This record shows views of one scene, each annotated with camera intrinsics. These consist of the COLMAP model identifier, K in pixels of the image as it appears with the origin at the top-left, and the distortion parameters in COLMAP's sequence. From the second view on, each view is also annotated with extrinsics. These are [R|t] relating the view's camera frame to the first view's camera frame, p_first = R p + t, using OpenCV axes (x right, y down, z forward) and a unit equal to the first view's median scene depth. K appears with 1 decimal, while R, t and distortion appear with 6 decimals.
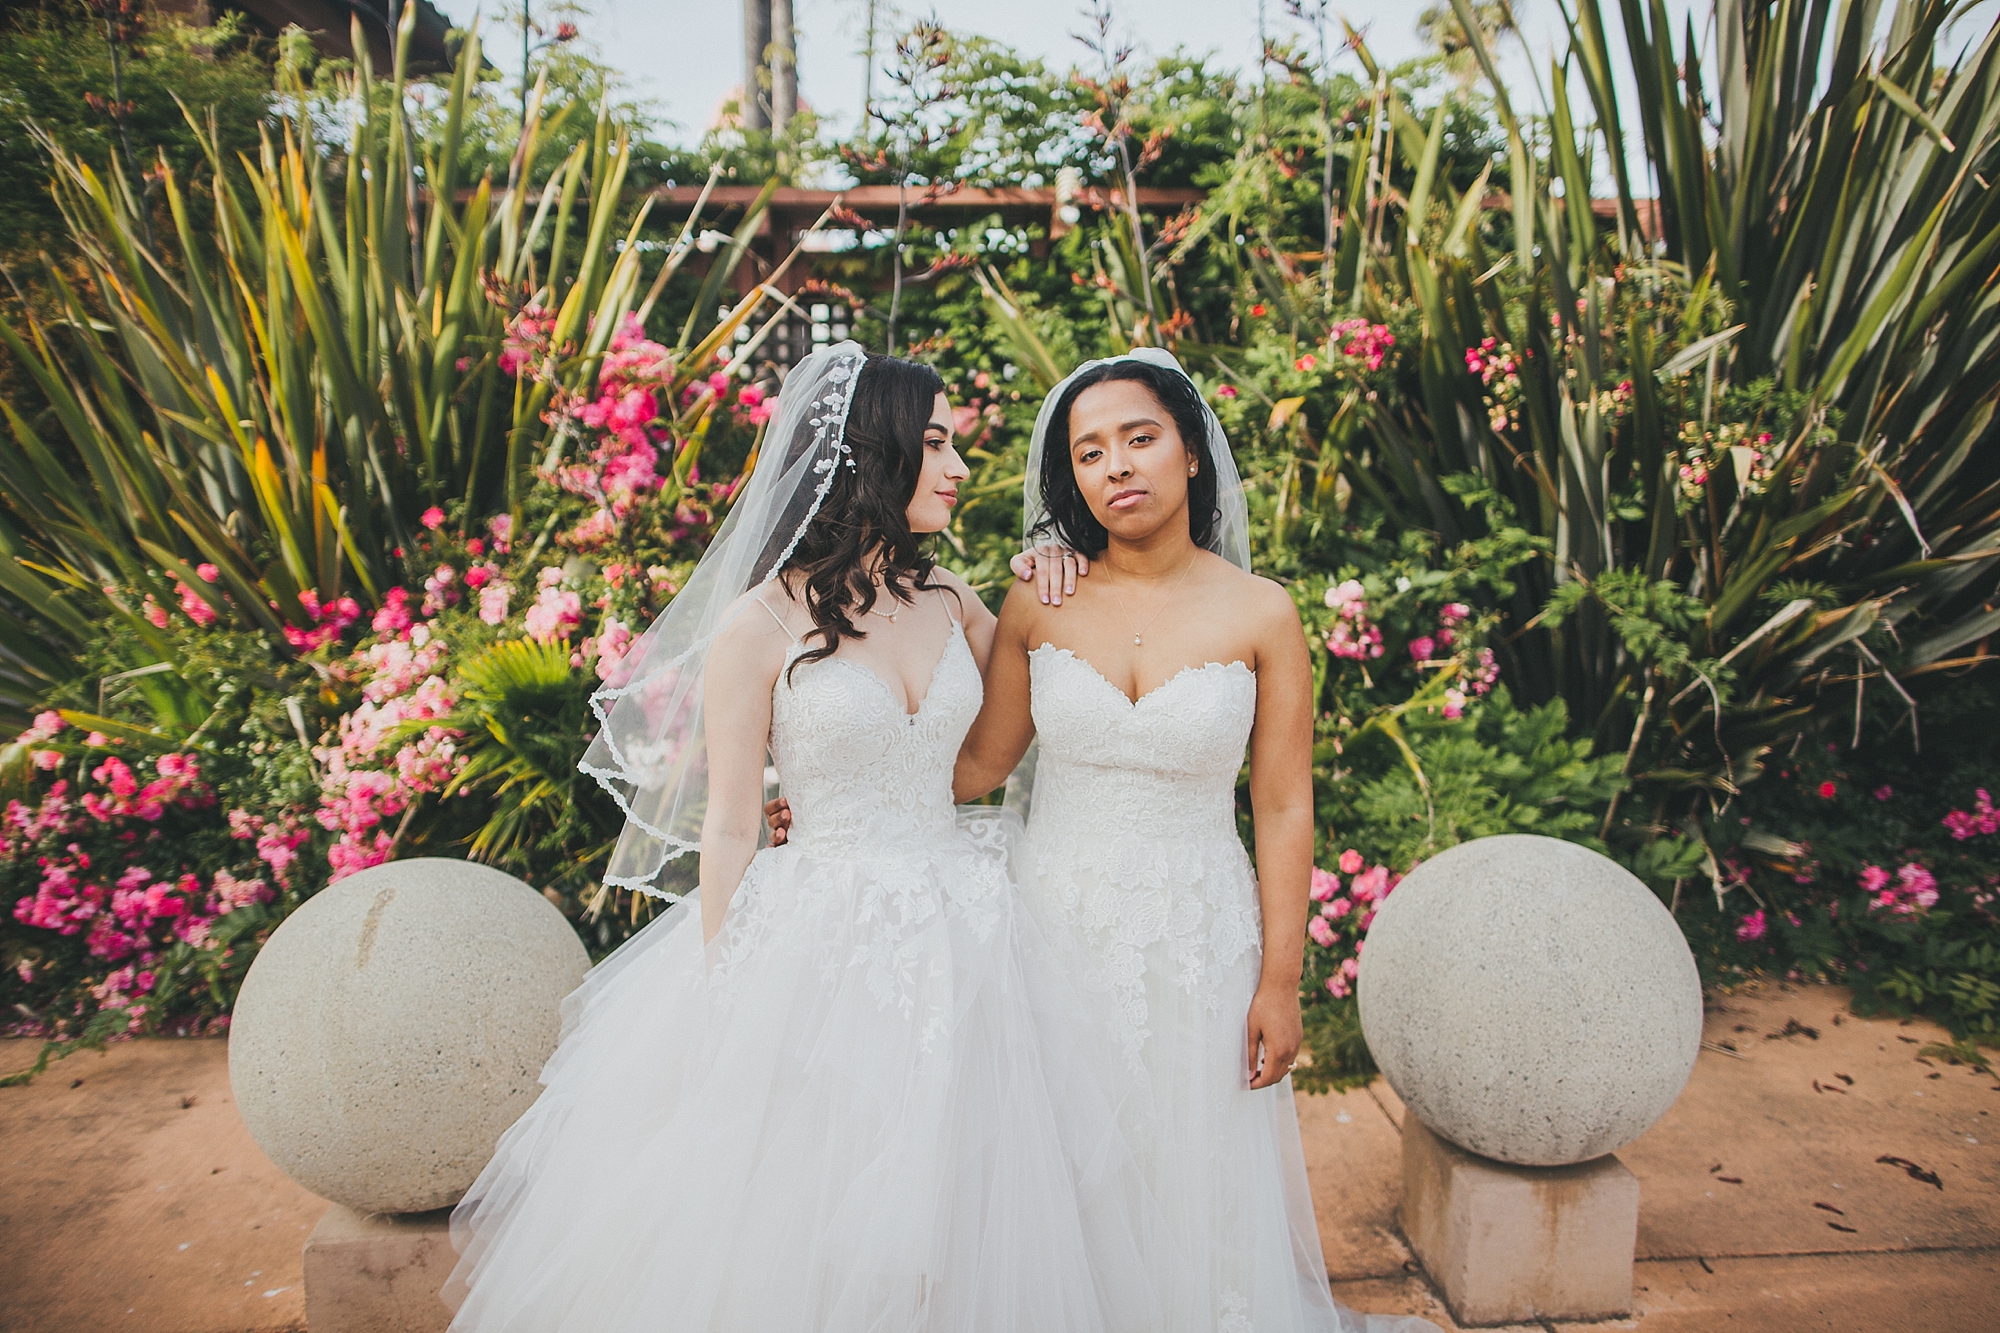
lens RADIAL K [[1402.5, 0, 1000.0], [0, 1402.5, 666.5], [0, 0, 1]] dist [-0.001412, 0.007773]
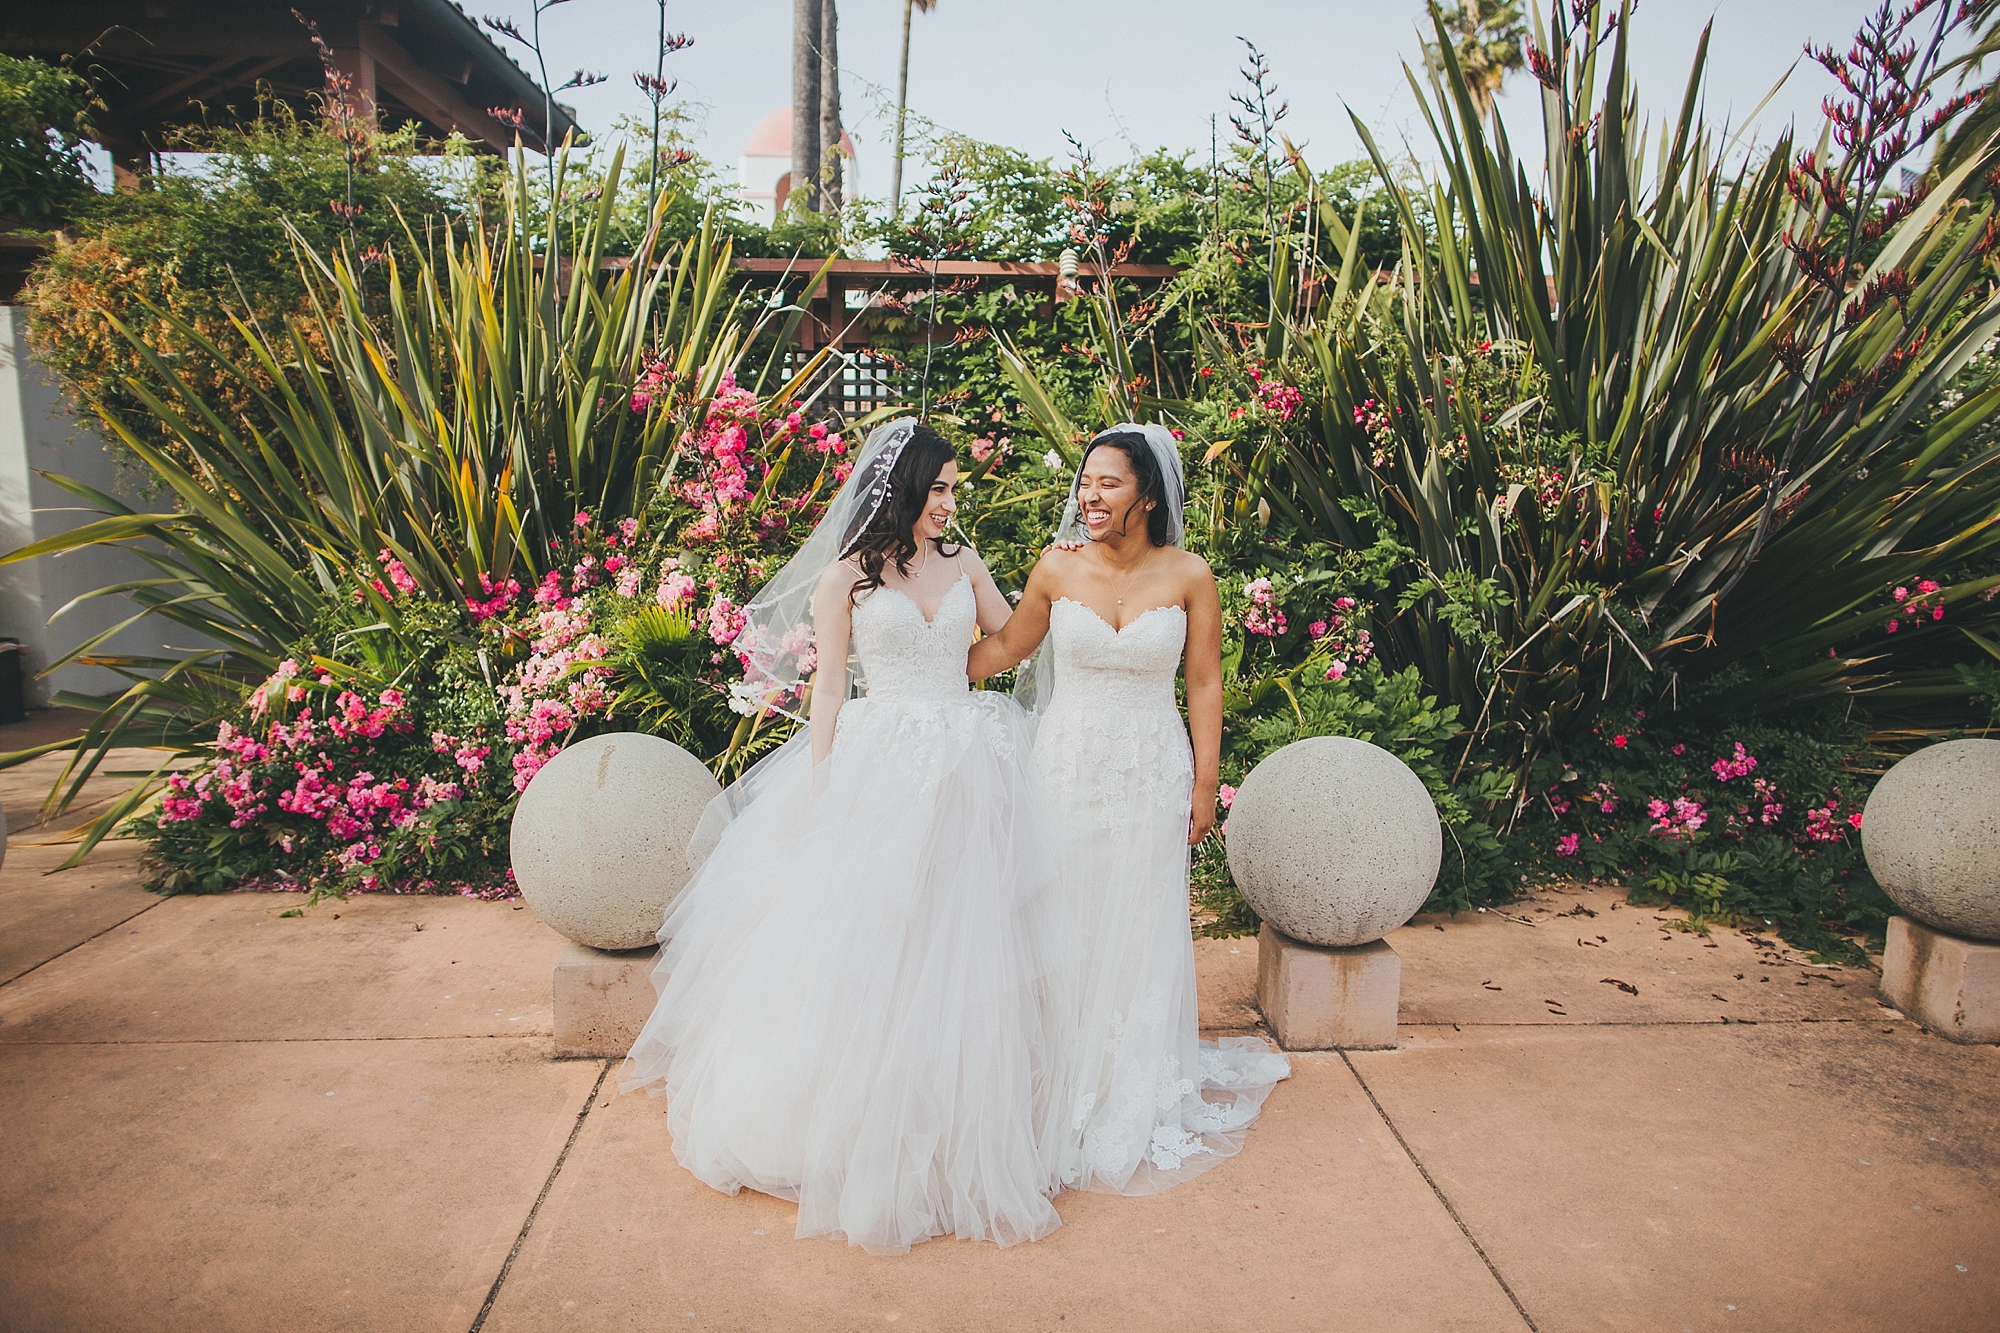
lens RADIAL K [[1370.6, 0, 1000.0], [0, 1370.6, 666.5], [0, 0, 1]] dist [0.000519, -0.002333]
pose [[0.999728, 0.018480, -0.014236, 0.017749], [-0.018605, 0.999789, -0.008733, 0.040449], [0.014072, 0.008995, 0.999861, -0.315474]]
